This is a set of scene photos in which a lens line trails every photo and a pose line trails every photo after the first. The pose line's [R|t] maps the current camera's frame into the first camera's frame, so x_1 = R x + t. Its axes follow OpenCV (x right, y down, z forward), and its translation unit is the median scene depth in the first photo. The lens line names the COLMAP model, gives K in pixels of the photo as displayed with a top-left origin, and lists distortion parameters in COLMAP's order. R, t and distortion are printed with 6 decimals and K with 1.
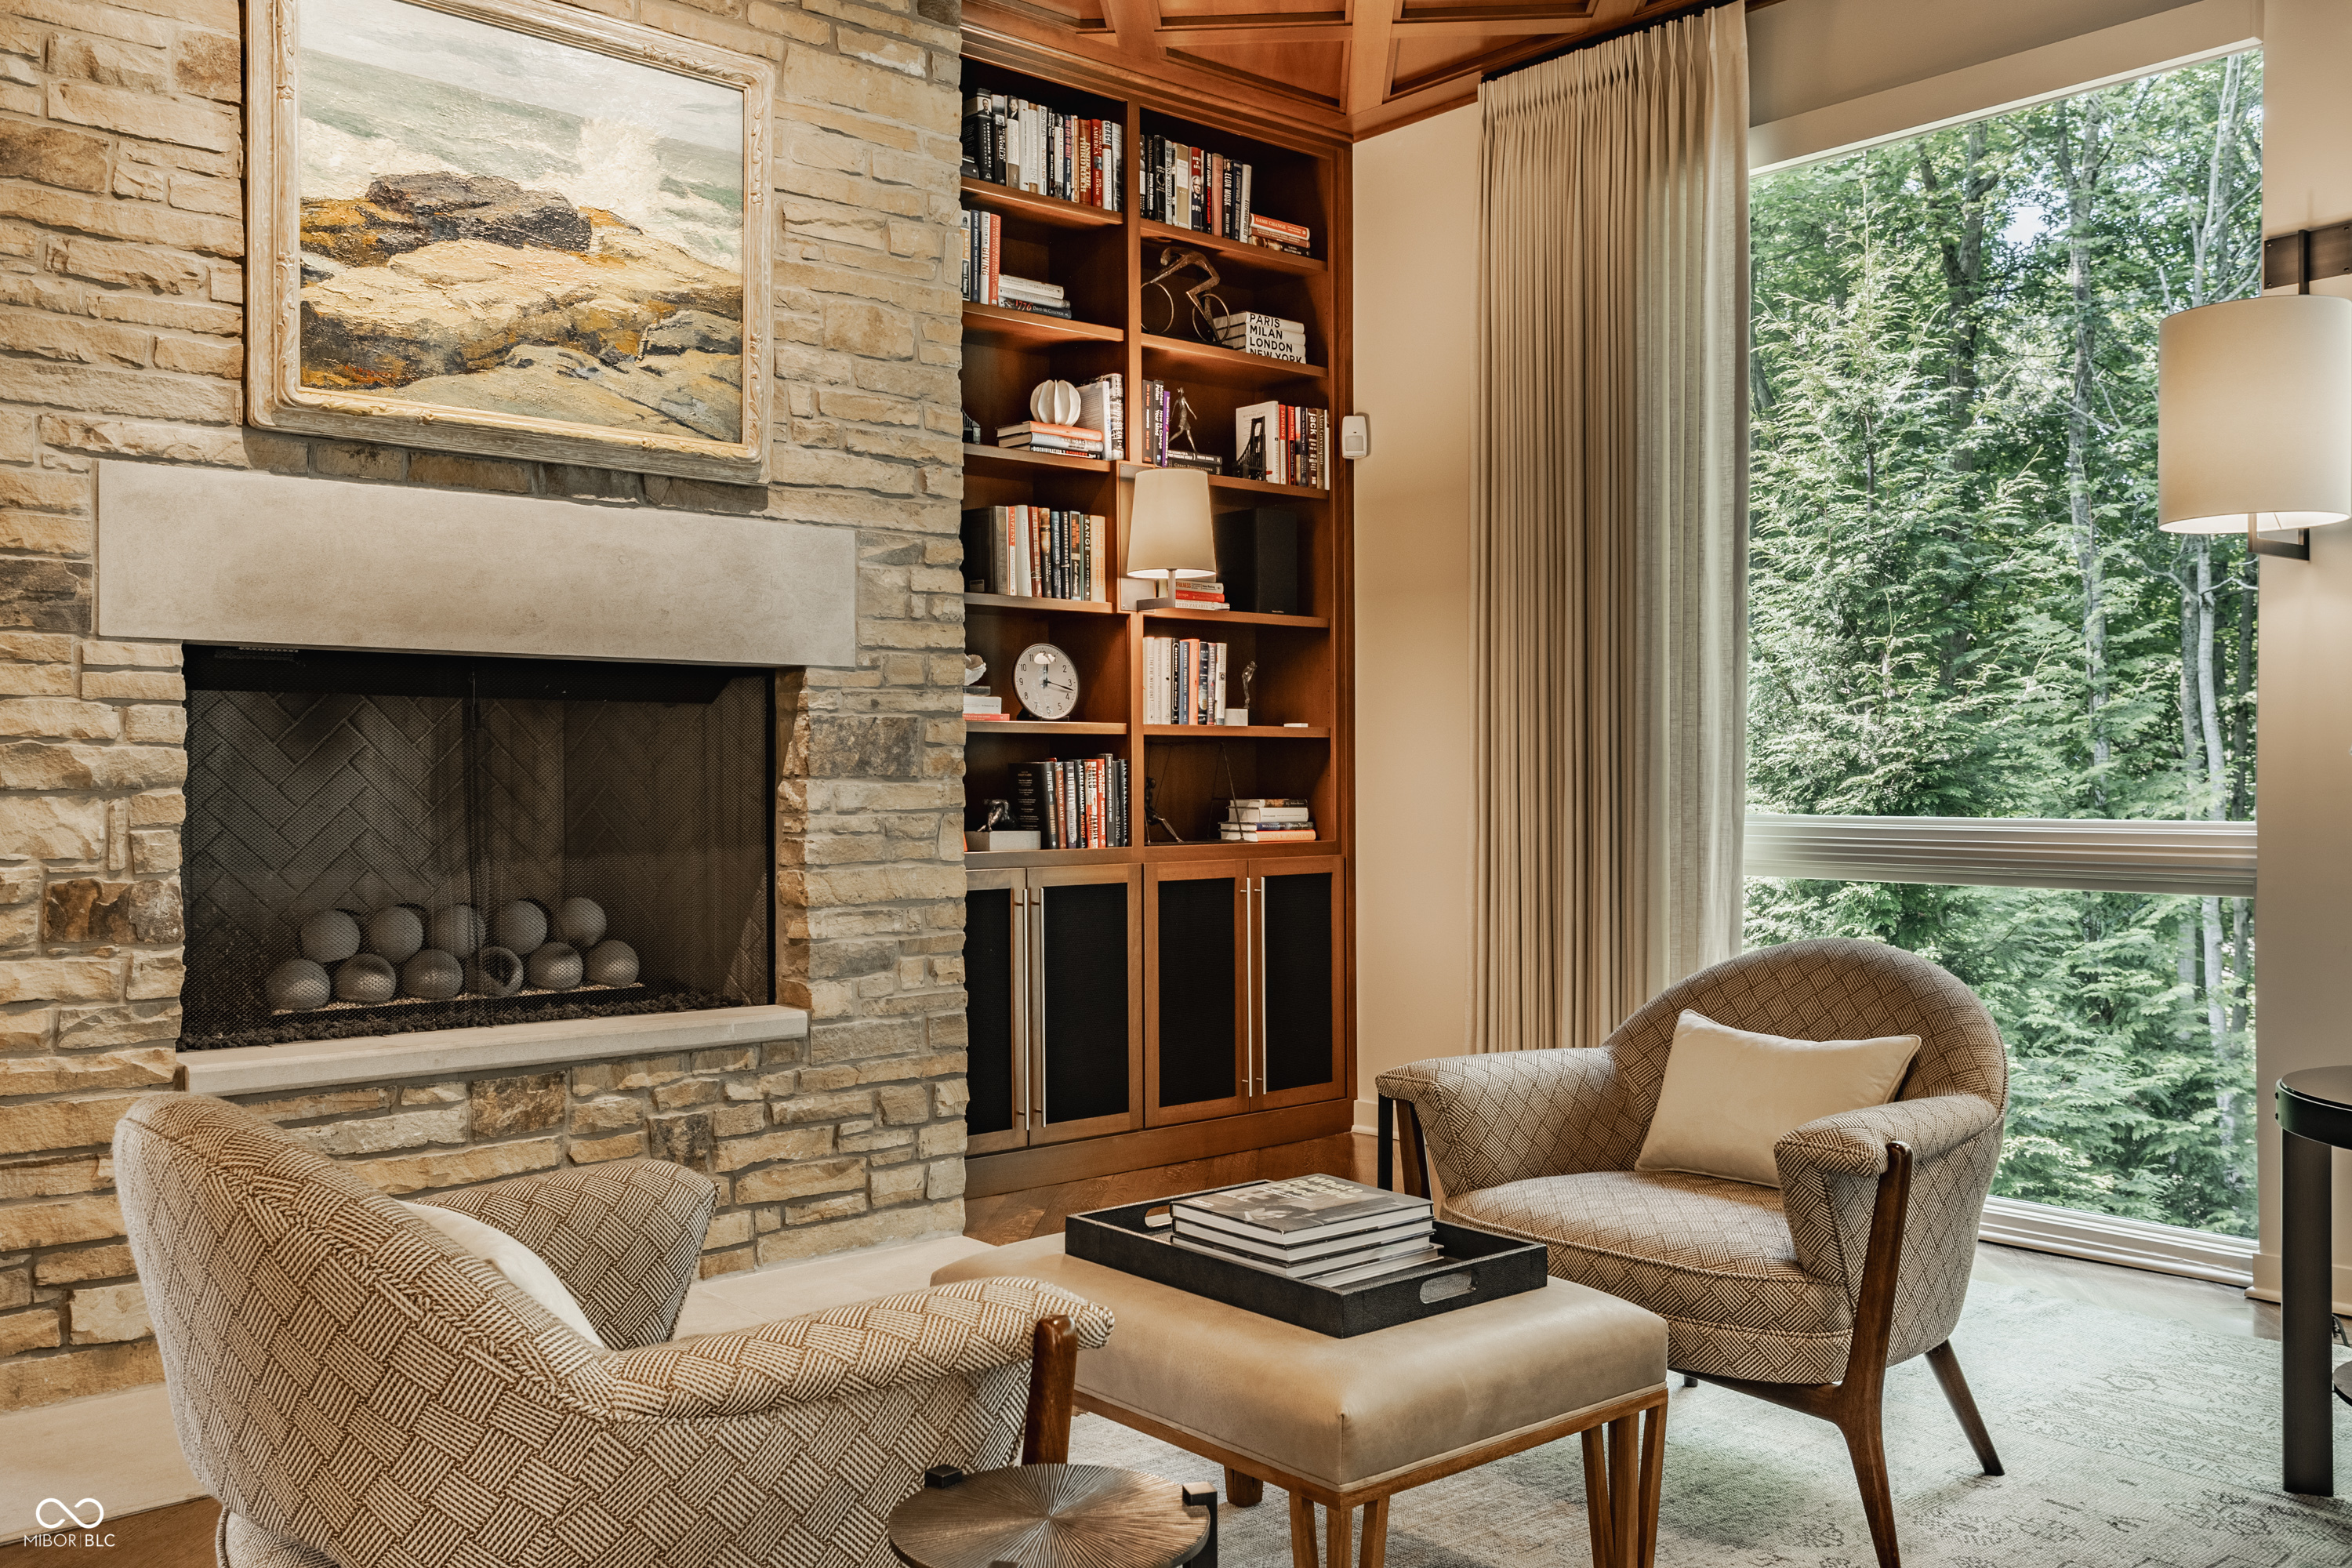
lens RADIAL K [[1961.3, 0, 1176.0], [0, 1961.3, 784.0], [0, 0, 1]] dist [-0.030738, 0.092667]
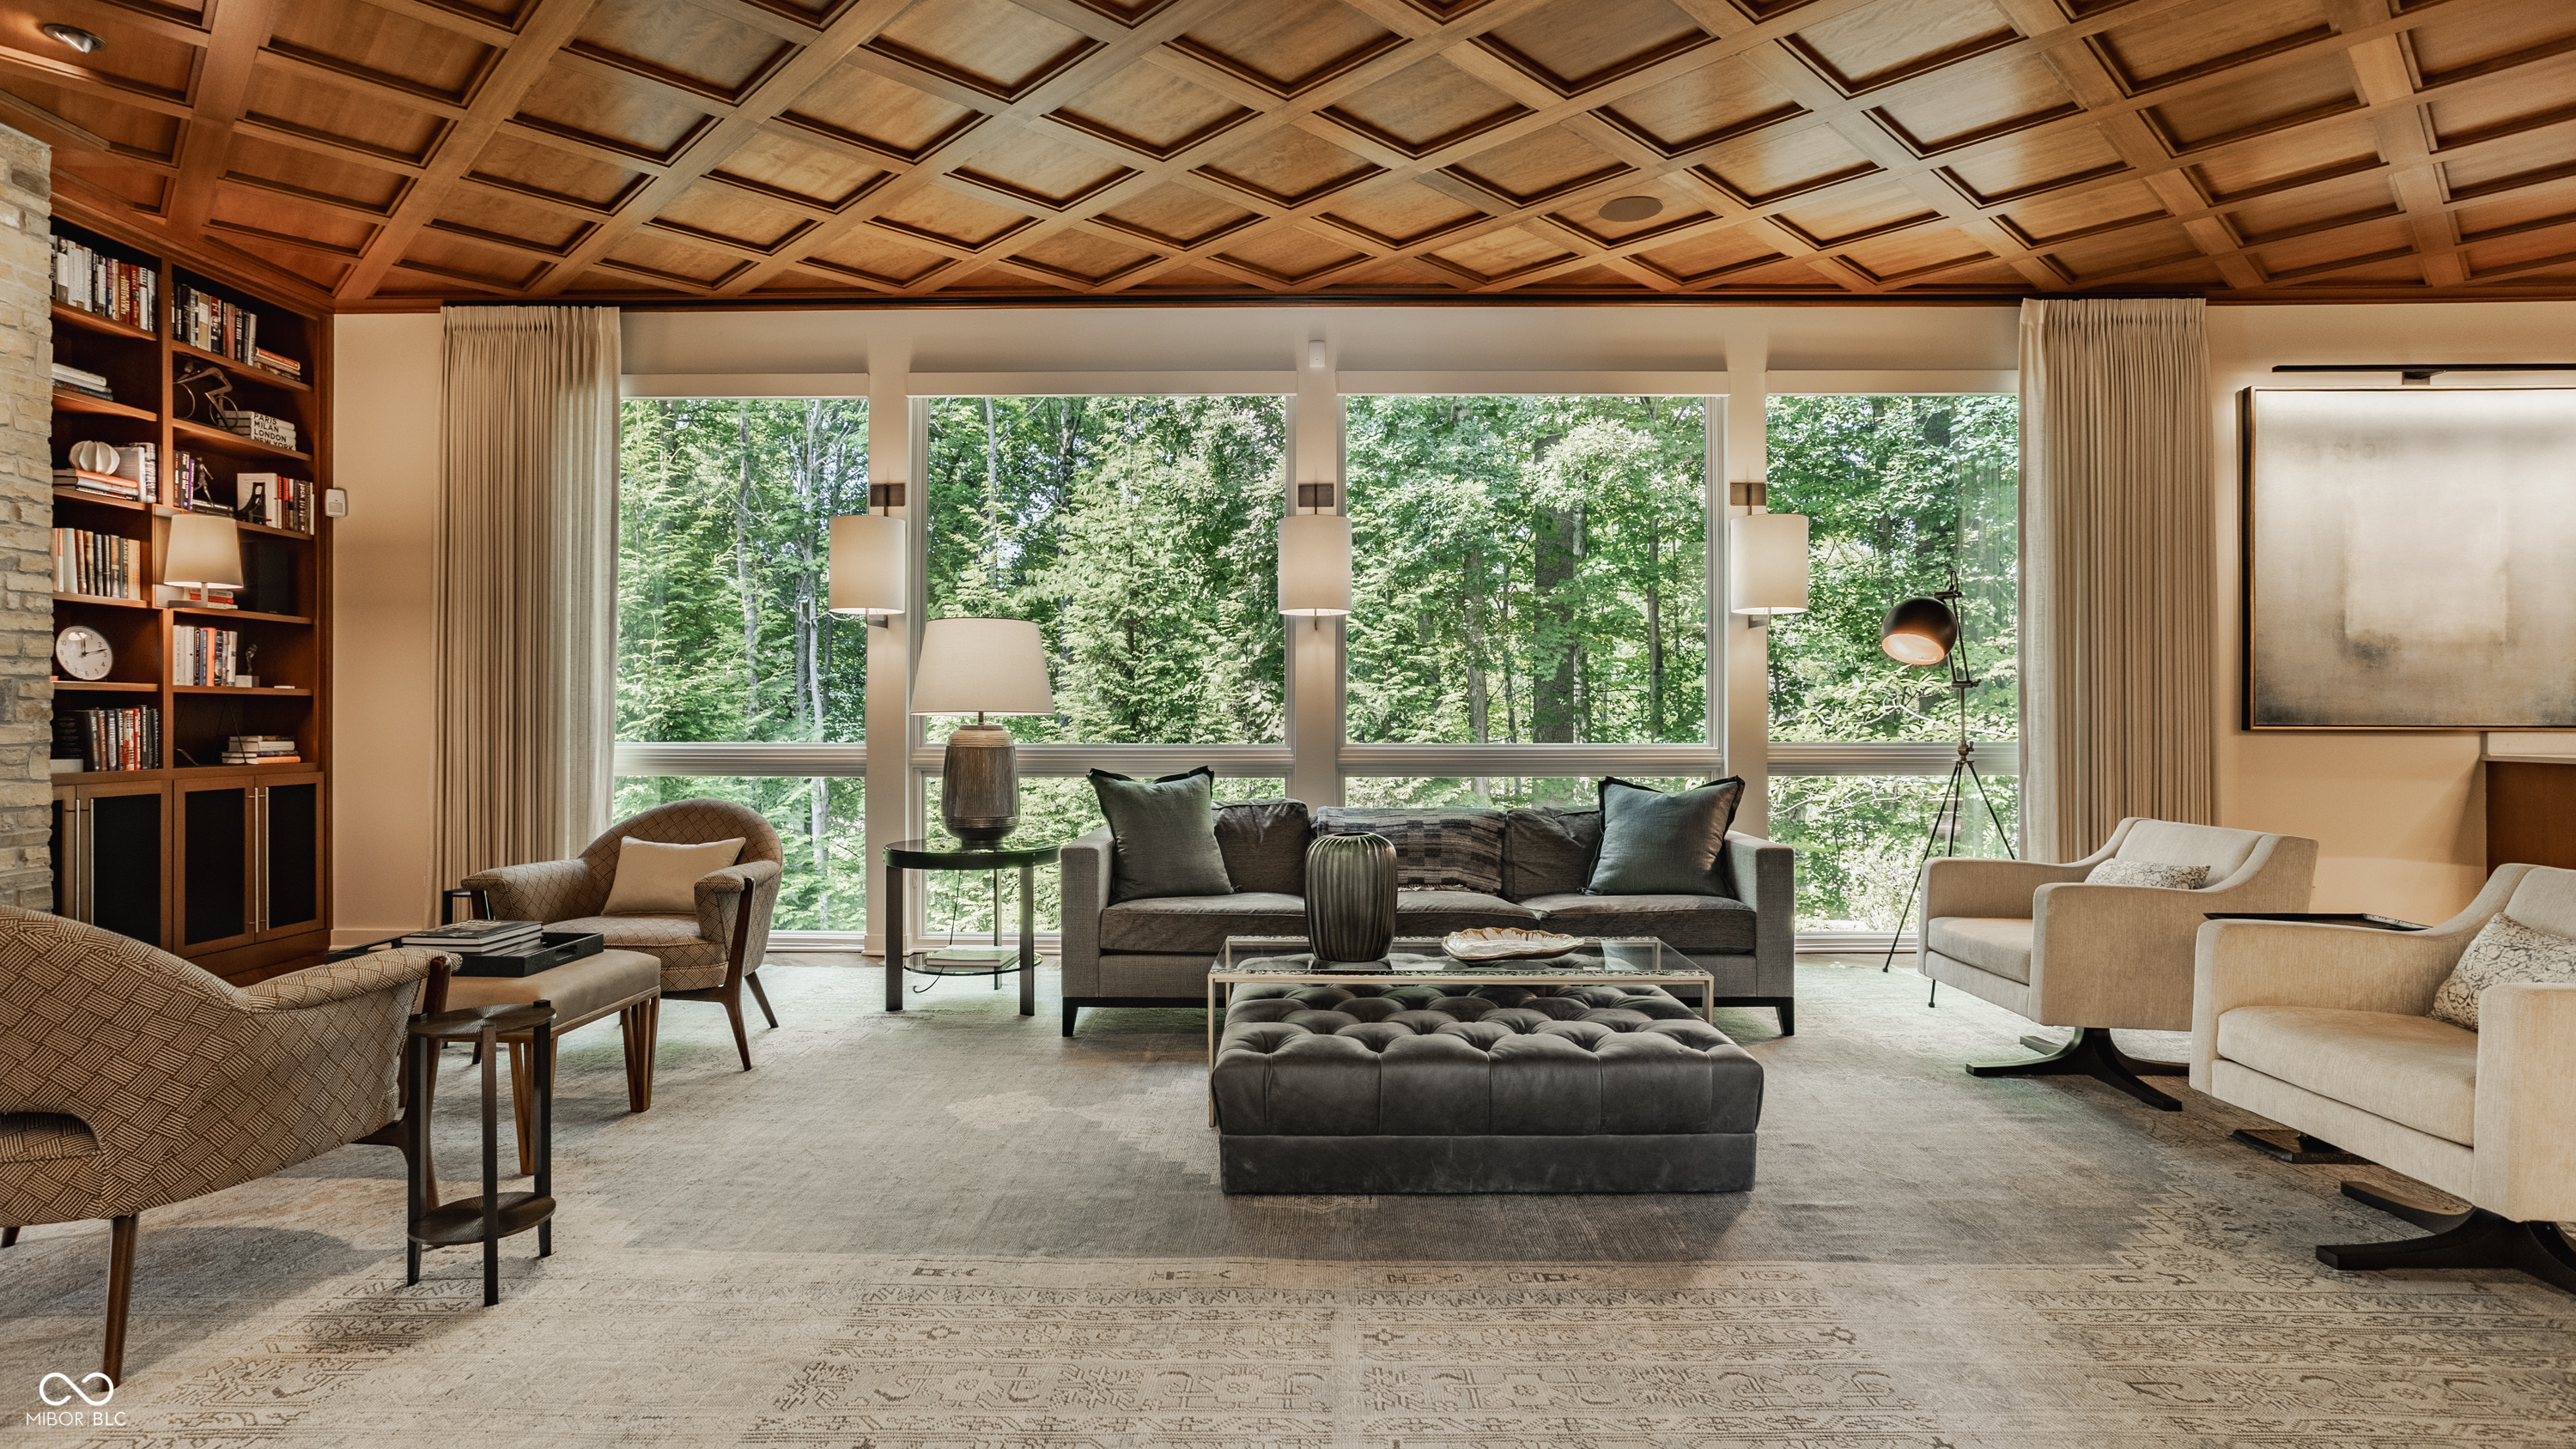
lens RADIAL K [[1301.2, 0, 1288.0], [0, 1301.2, 724.5], [0, 0, 1]] dist [-0.069614, 0.049310]
pose [[0.658337, -0.000172, 0.752723, -0.184085], [0.001081, 0.999999, -0.000718, 0.000603], [-0.752723, 0.001286, 0.658337, -0.253608]]
